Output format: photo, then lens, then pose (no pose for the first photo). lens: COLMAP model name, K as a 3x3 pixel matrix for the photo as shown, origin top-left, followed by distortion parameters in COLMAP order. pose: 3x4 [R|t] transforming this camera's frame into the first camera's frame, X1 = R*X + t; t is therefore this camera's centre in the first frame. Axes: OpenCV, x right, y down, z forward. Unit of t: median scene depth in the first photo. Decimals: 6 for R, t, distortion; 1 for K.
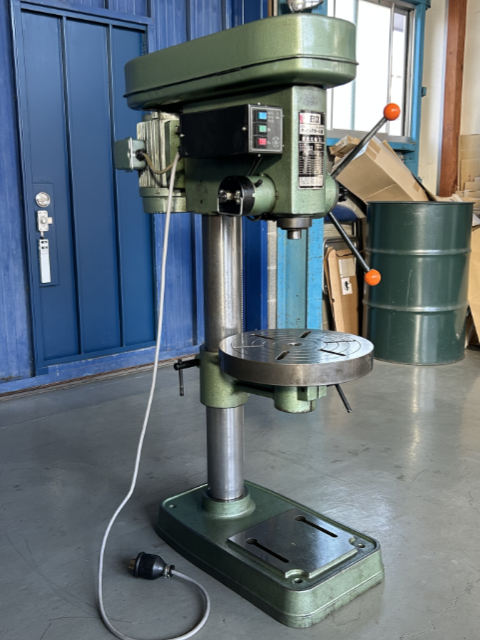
lens RADIAL K [[656.8, 0, 240.0], [0, 656.8, 320.0], [0, 0, 1]] dist [0.002792, -0.000473]
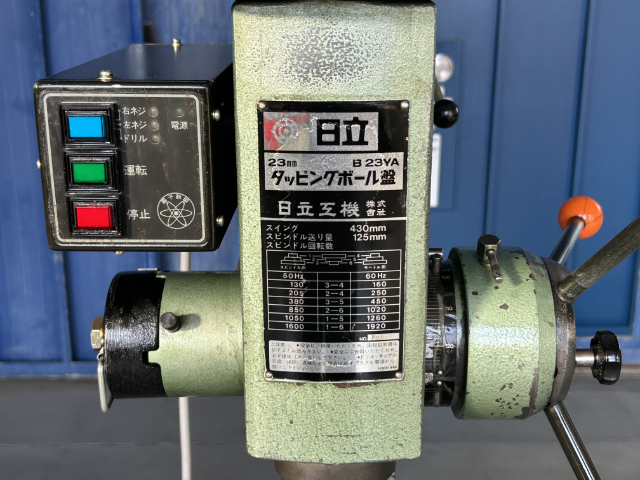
lens RADIAL K [[896.6, 0, 320.0], [0, 896.6, 240.0], [0, 0, 1]] dist [0.008812, -0.011085]
pose [[0.750652, 0.199989, -0.629703, 0.324368], [-0.143550, 0.979688, 0.140020, -0.310440], [0.644915, -0.014712, 0.764113, 0.735173]]
